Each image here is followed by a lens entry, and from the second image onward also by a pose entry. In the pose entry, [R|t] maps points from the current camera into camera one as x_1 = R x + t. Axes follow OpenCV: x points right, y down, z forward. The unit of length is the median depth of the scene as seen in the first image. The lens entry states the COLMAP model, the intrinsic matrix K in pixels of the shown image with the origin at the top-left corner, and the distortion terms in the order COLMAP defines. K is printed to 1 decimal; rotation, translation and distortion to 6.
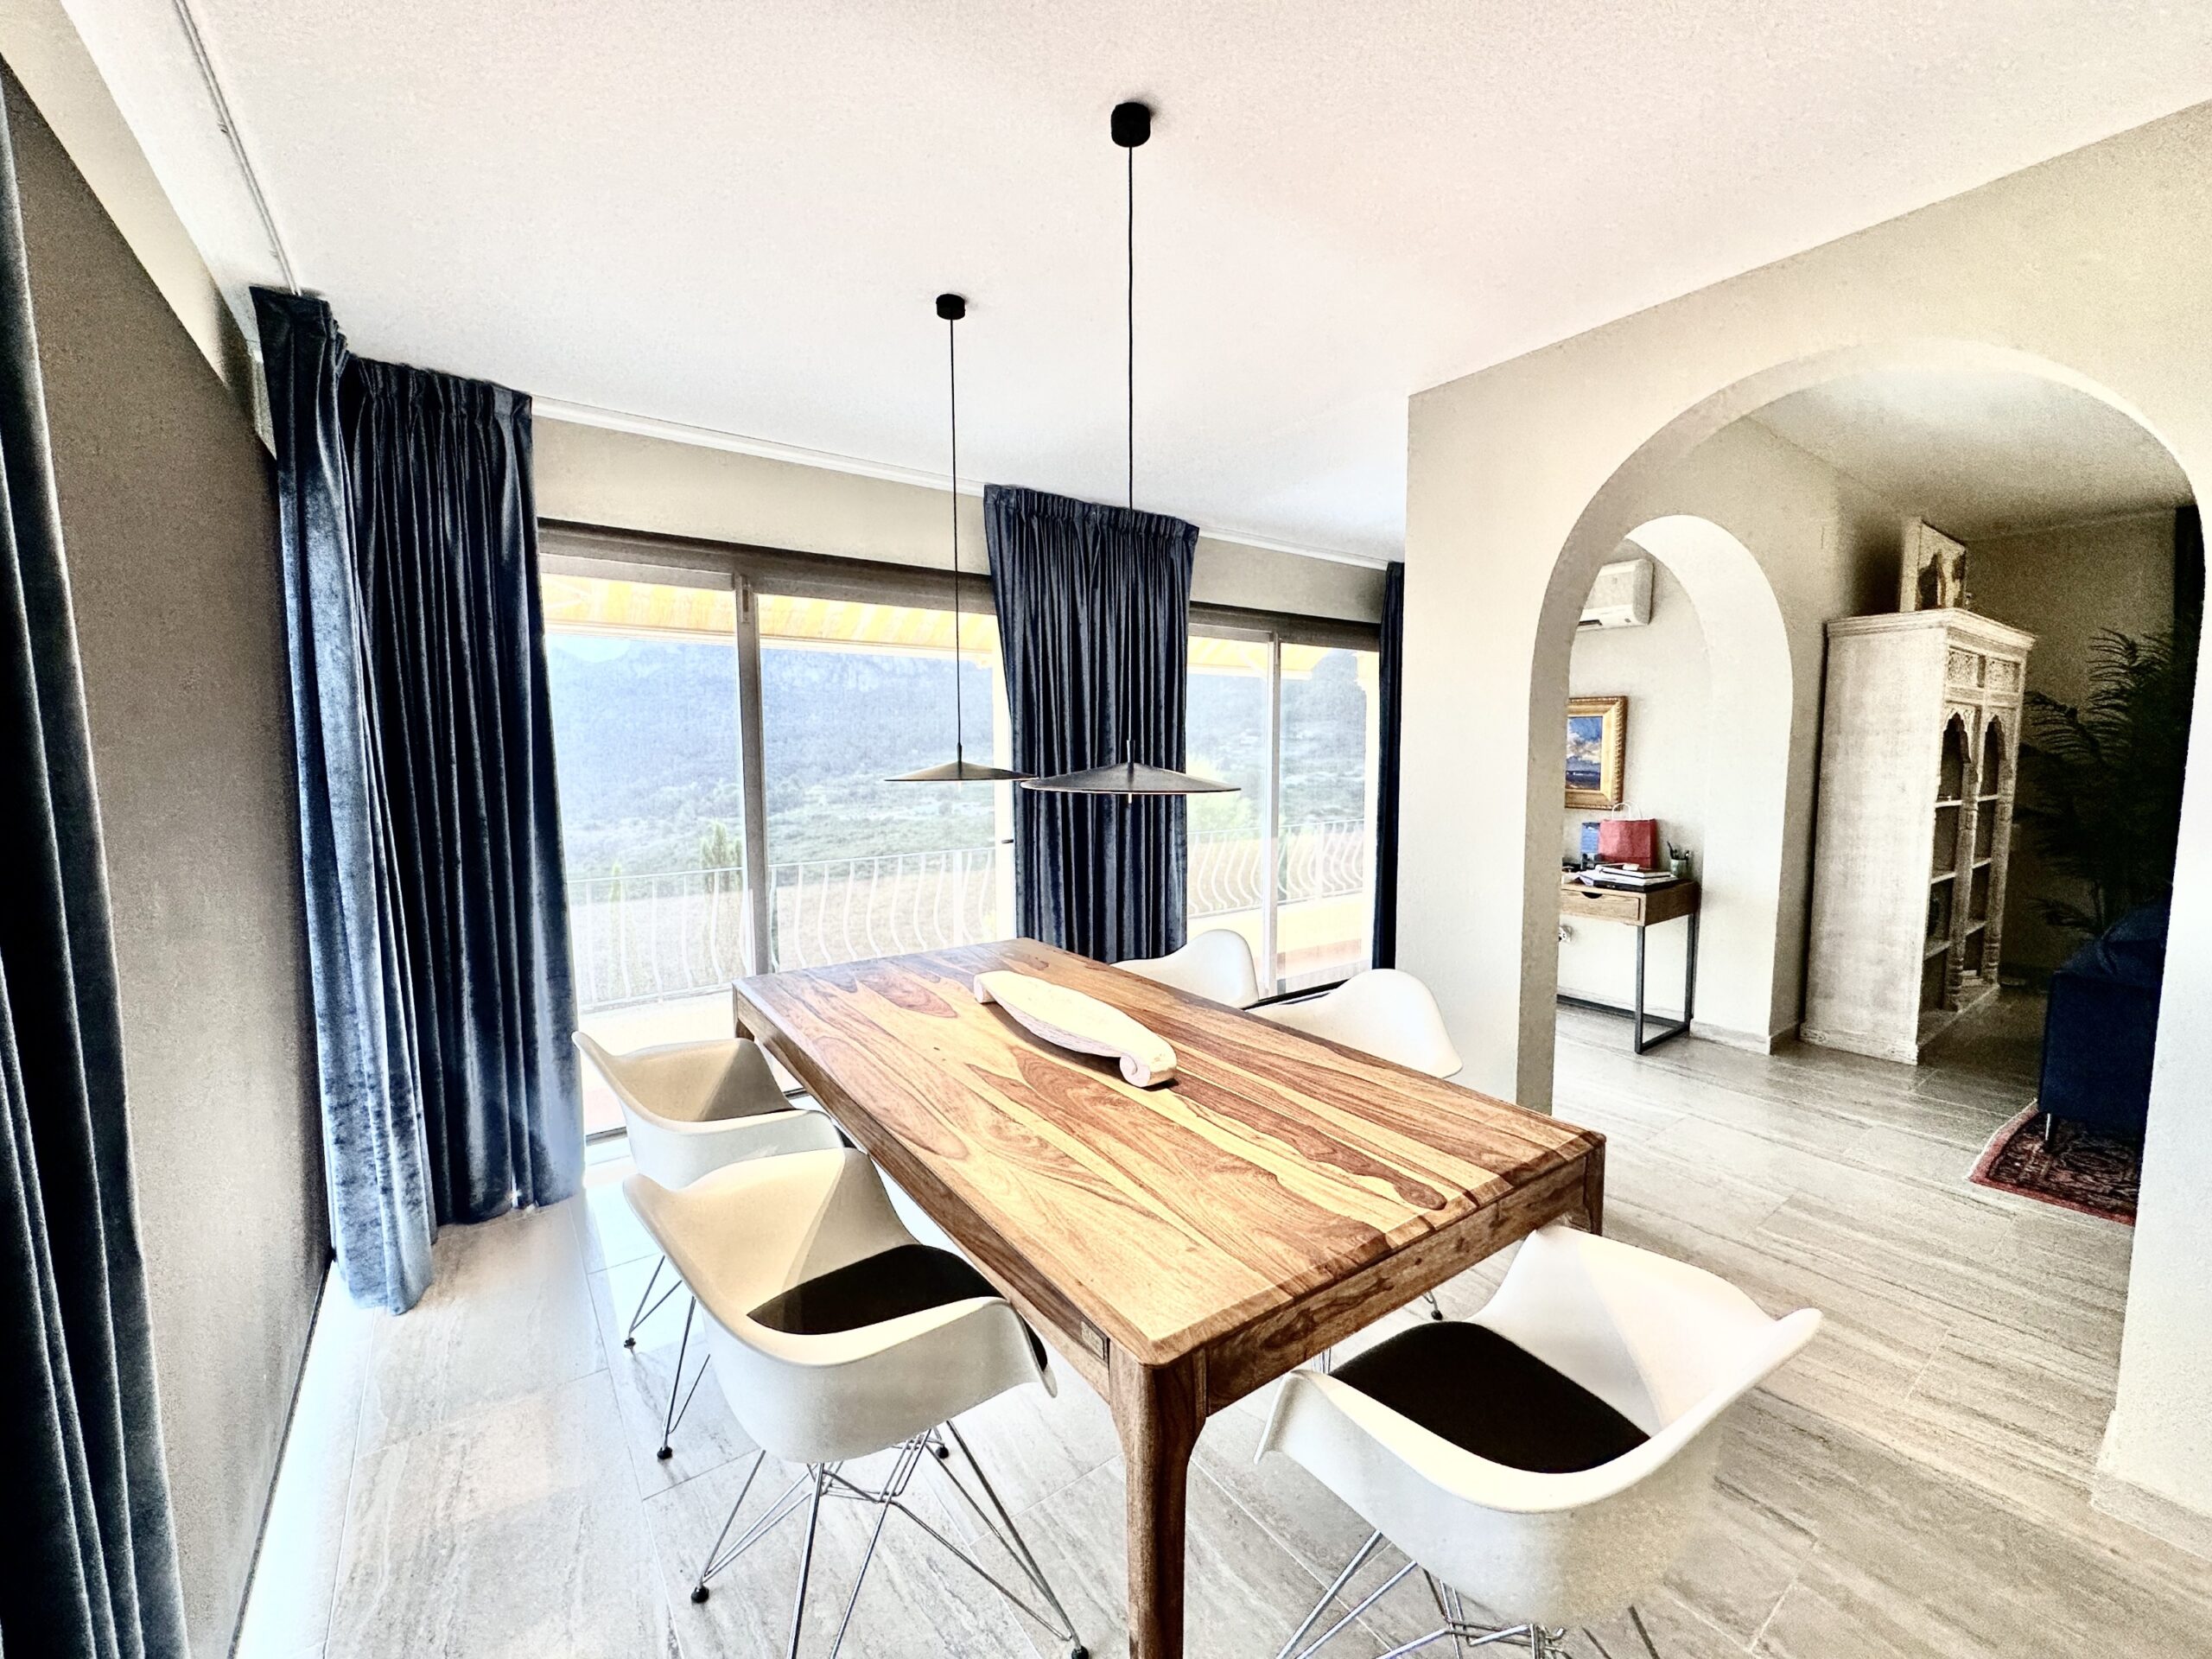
lens RADIAL K [[885.9, 0, 1094.9], [0, 885.9, 830.9], [0, 0, 1]] dist [-0.003280, 0.001510]
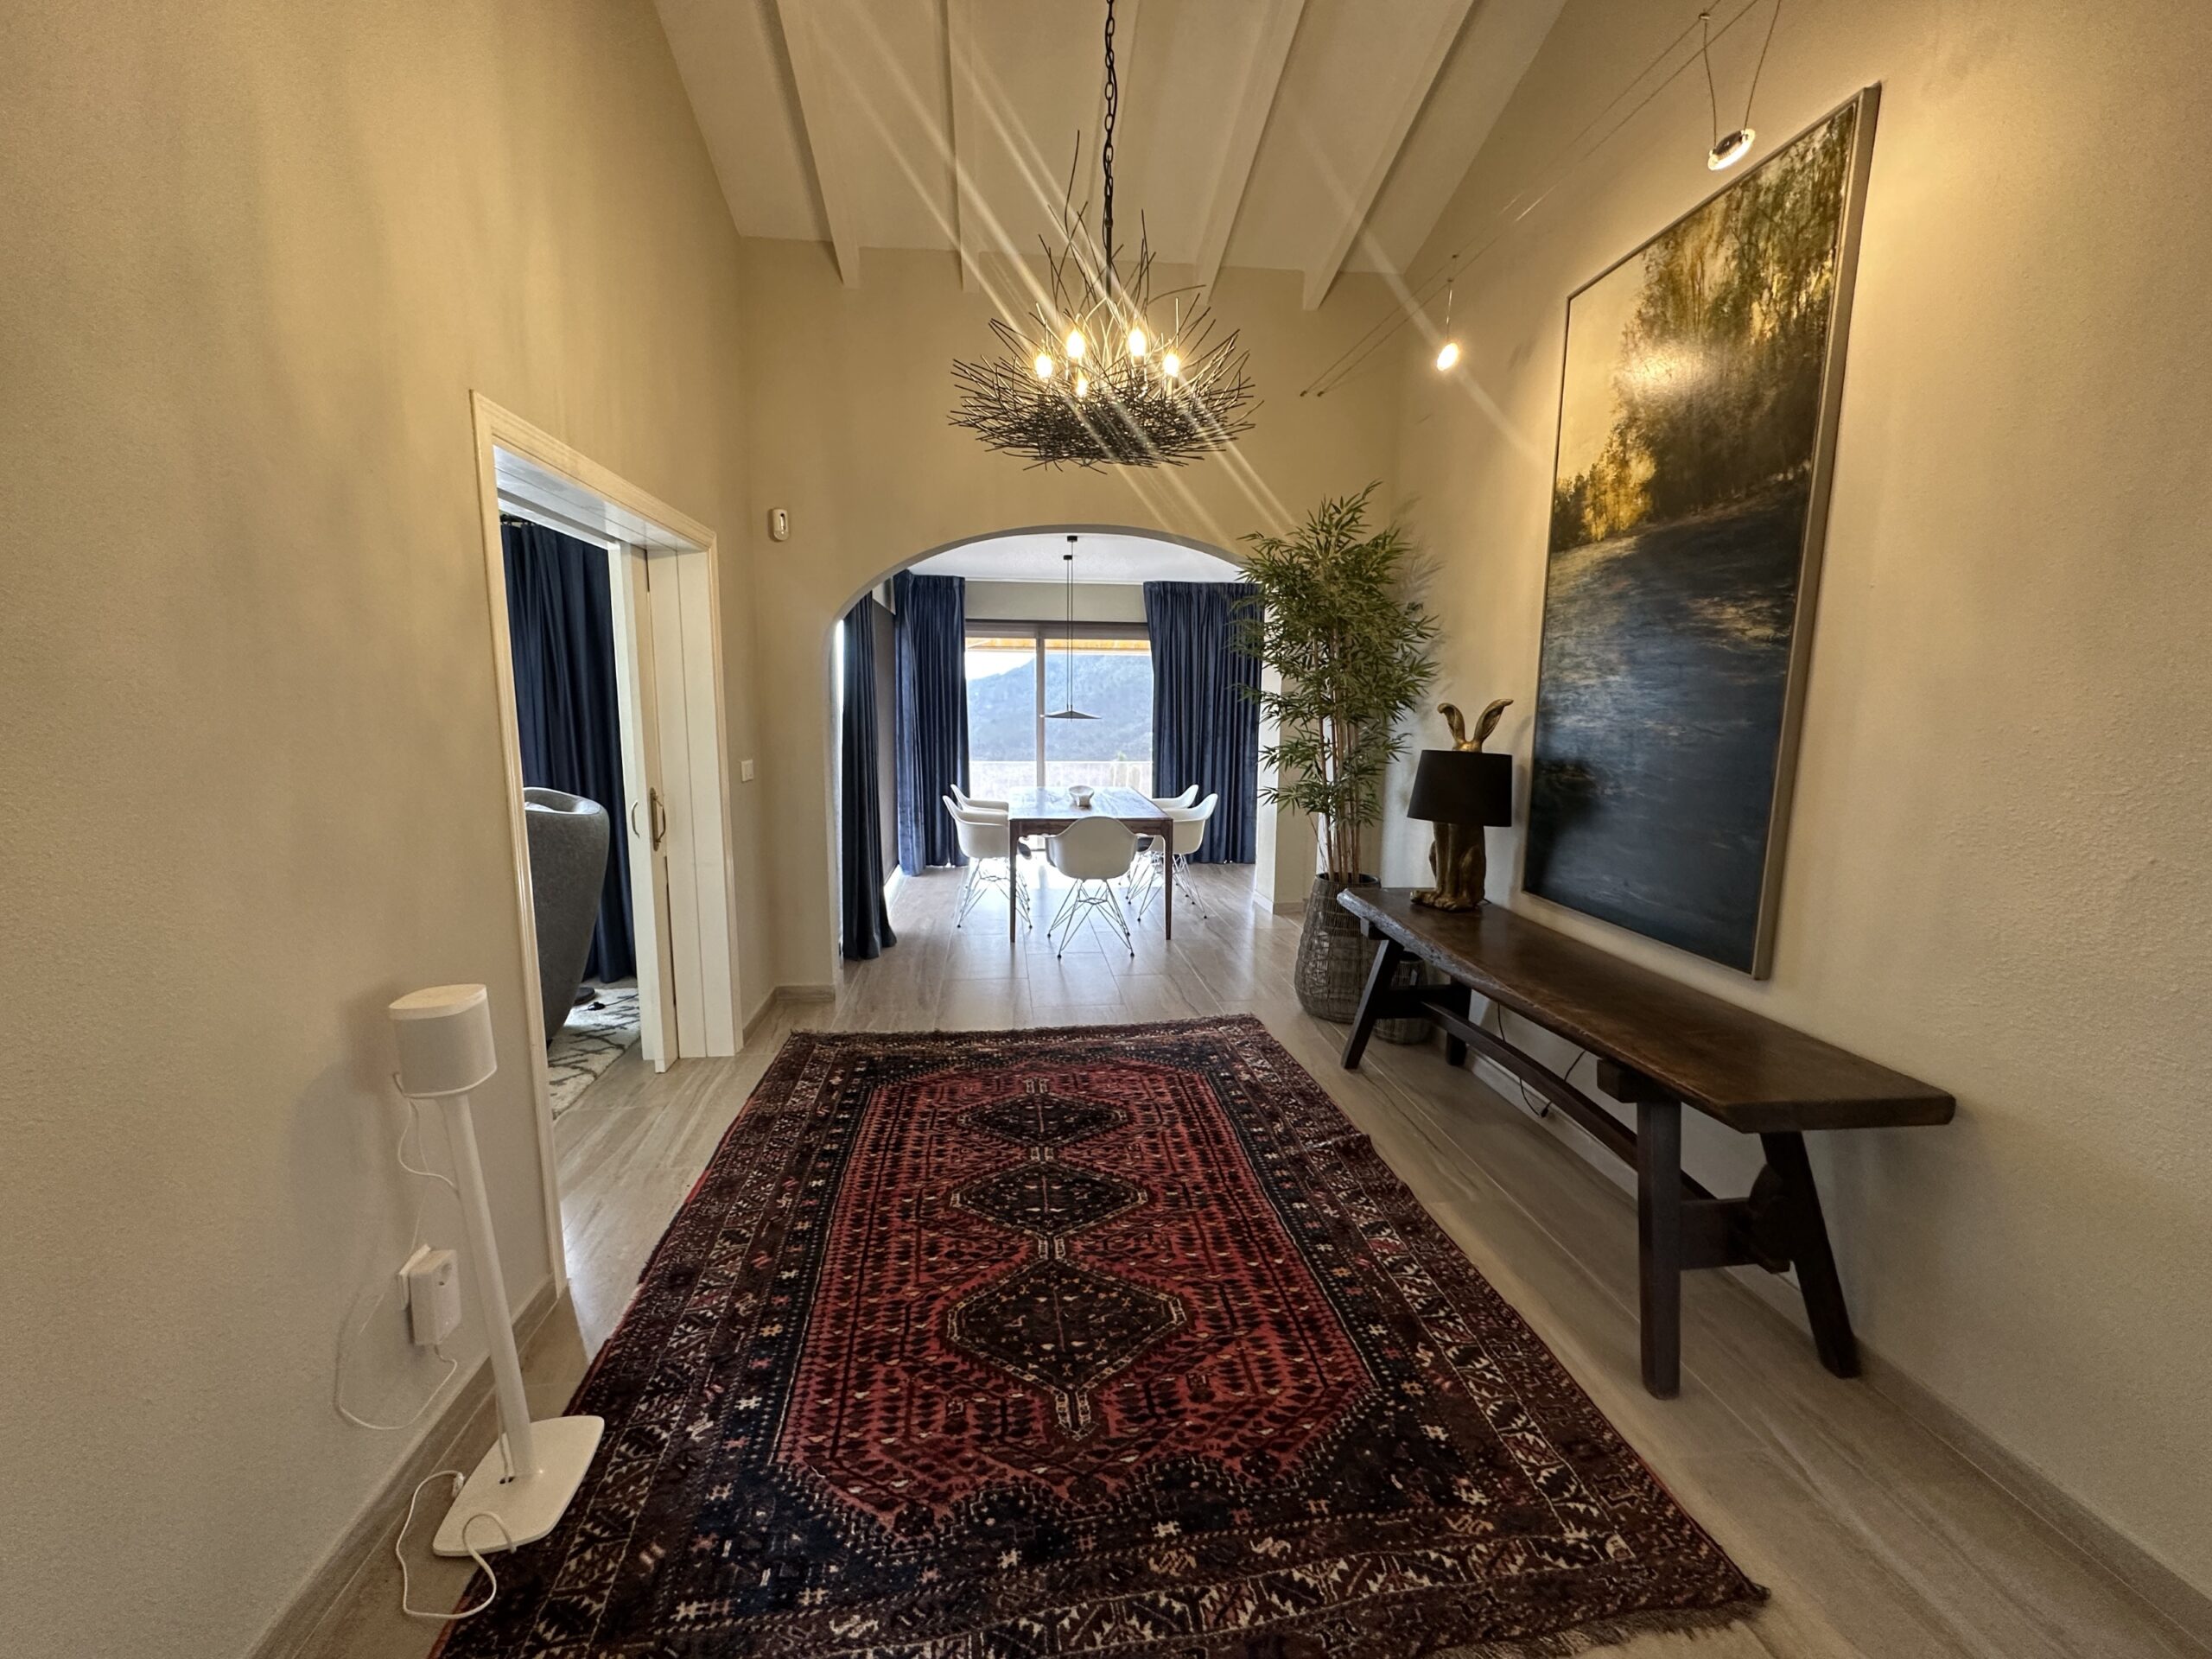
lens RADIAL K [[885.9, 0, 1110.4], [0, 885.9, 827.9], [0, 0, 1]] dist [-0.003280, 0.001510]
pose [[0.882061, 0.075323, -0.465075, 1.037989], [-0.055056, 0.996853, 0.057029, 0.110053], [0.467907, -0.024698, 0.883433, -1.176495]]
